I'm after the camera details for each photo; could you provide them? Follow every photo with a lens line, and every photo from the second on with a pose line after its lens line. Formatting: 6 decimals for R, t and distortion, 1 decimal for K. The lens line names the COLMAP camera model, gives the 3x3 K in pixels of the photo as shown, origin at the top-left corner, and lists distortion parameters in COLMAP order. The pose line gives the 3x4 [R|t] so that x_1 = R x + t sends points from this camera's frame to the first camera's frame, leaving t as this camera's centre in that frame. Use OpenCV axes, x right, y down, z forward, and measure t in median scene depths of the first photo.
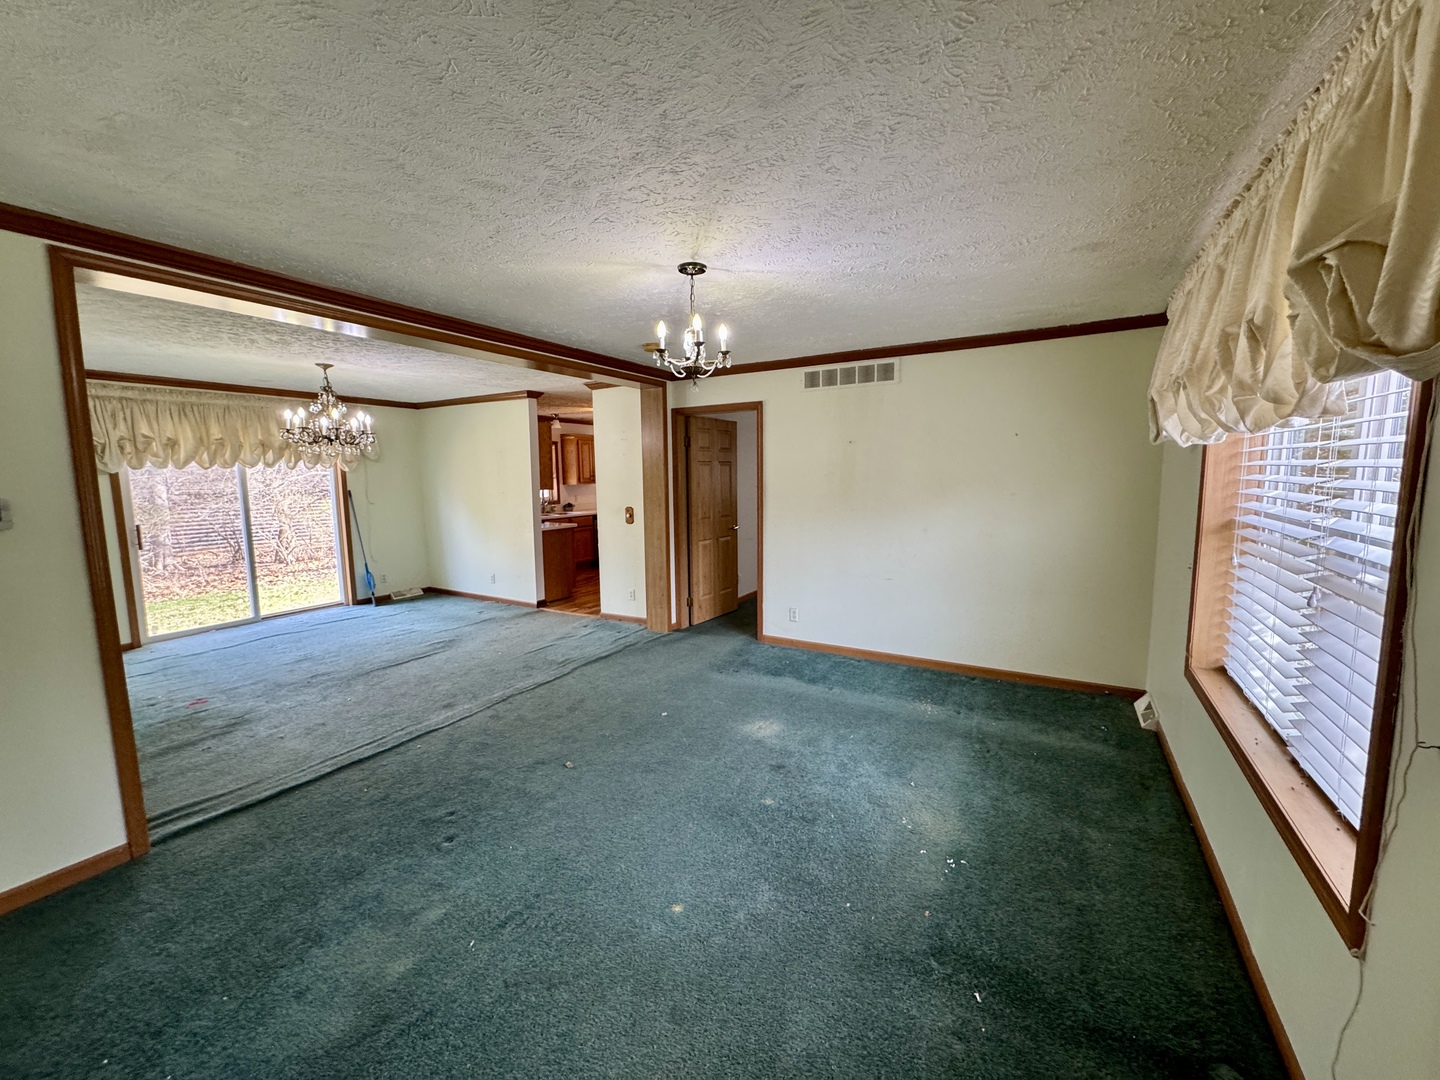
lens RADIAL K [[573.1, 0, 712.6], [0, 573.1, 539.2], [0, 0, 1]] dist [-0.003437, 0.000650]
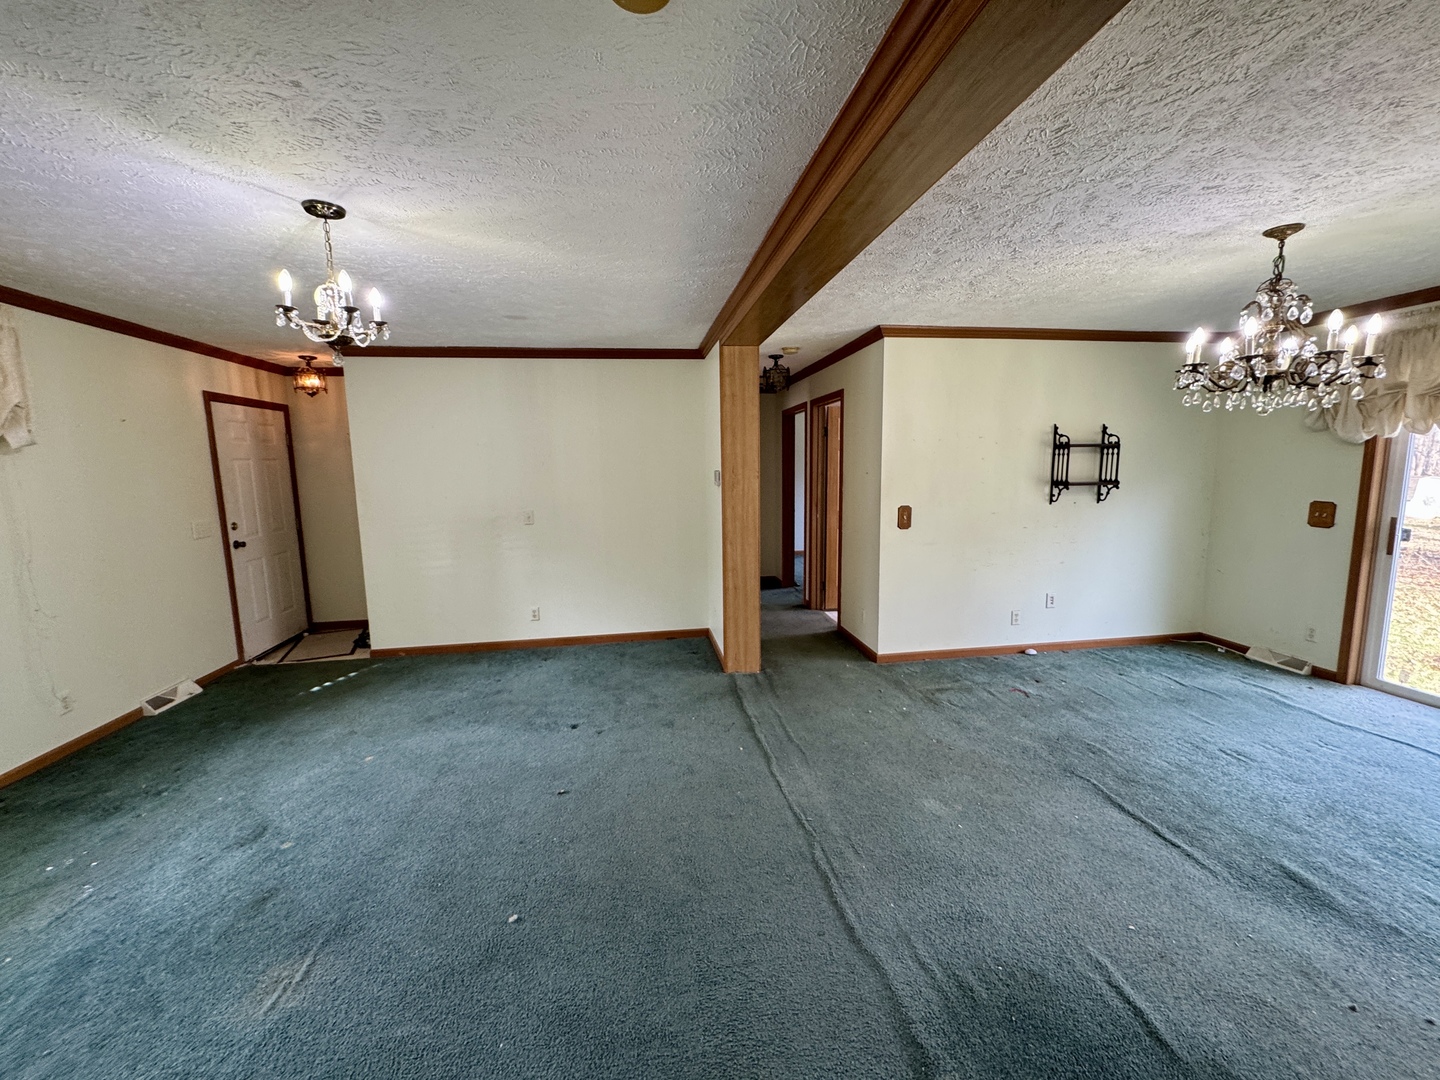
lens RADIAL K [[573.1, 0, 722.8], [0, 573.1, 538.5], [0, 0, 1]] dist [-0.003437, 0.000650]
pose [[-0.767376, 0.105609, -0.632440, 0.042714], [-0.051878, 0.972883, 0.225406, -0.111422], [0.639095, 0.205781, -0.741088, 0.977543]]
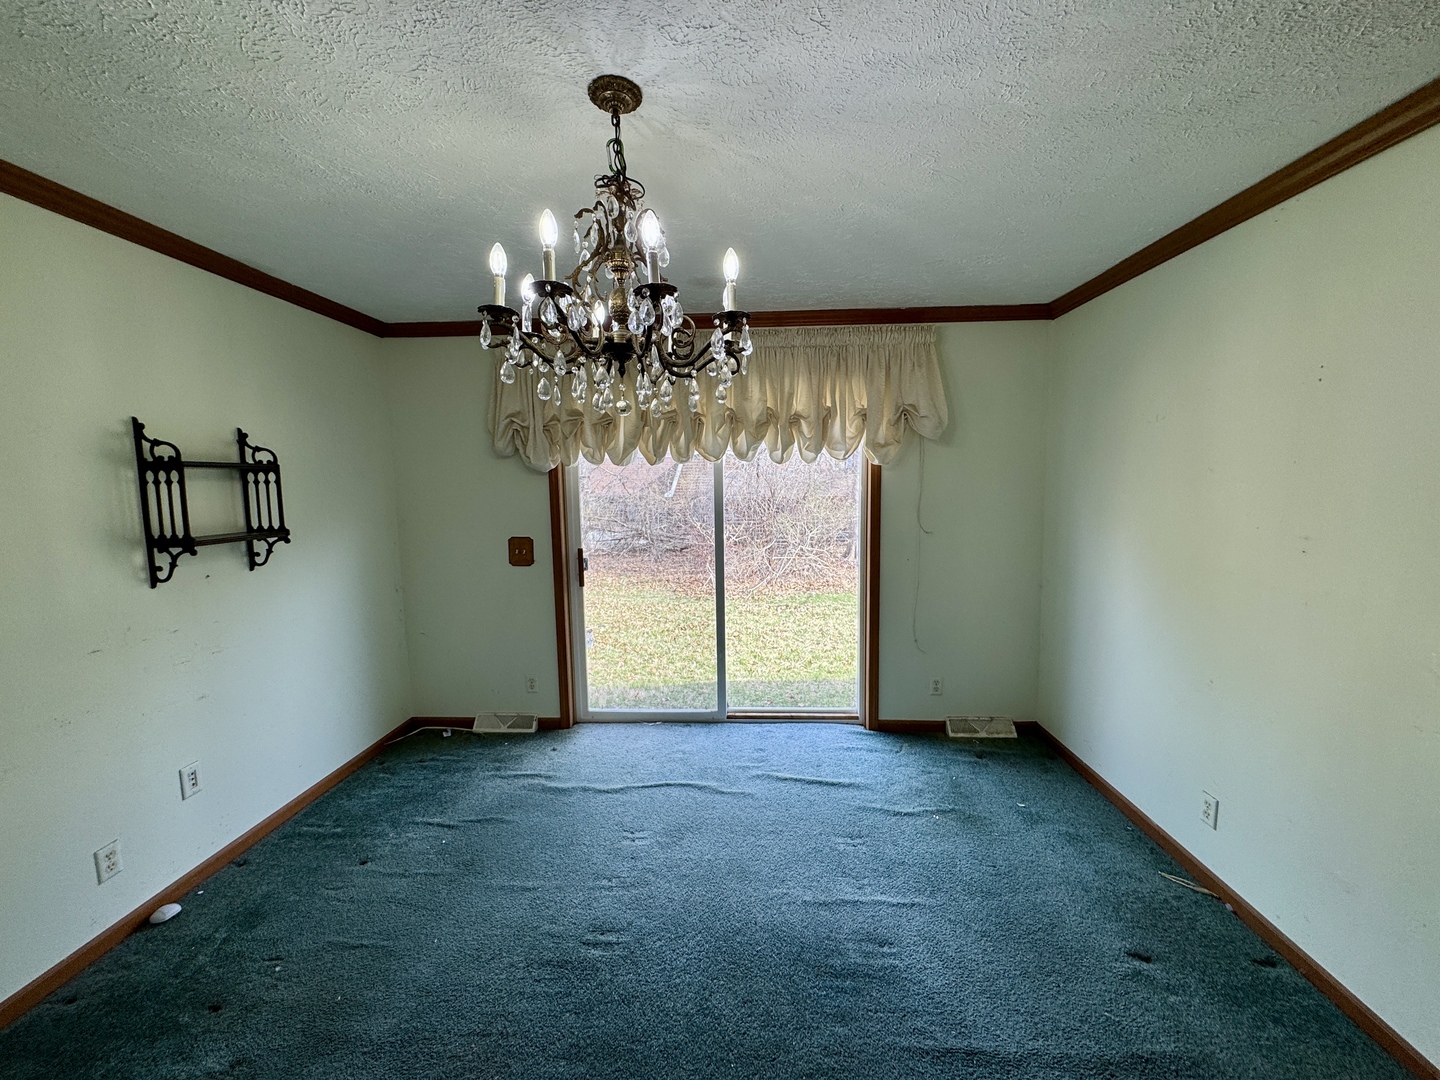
lens RADIAL K [[573.1, 0, 721.0], [0, 573.1, 538.2], [0, 0, 1]] dist [-0.003437, 0.000650]
pose [[0.470585, 0.093601, -0.877376, -0.330887], [-0.094421, 0.993990, 0.055399, -0.088930], [0.877288, 0.056773, 0.476595, 0.808092]]
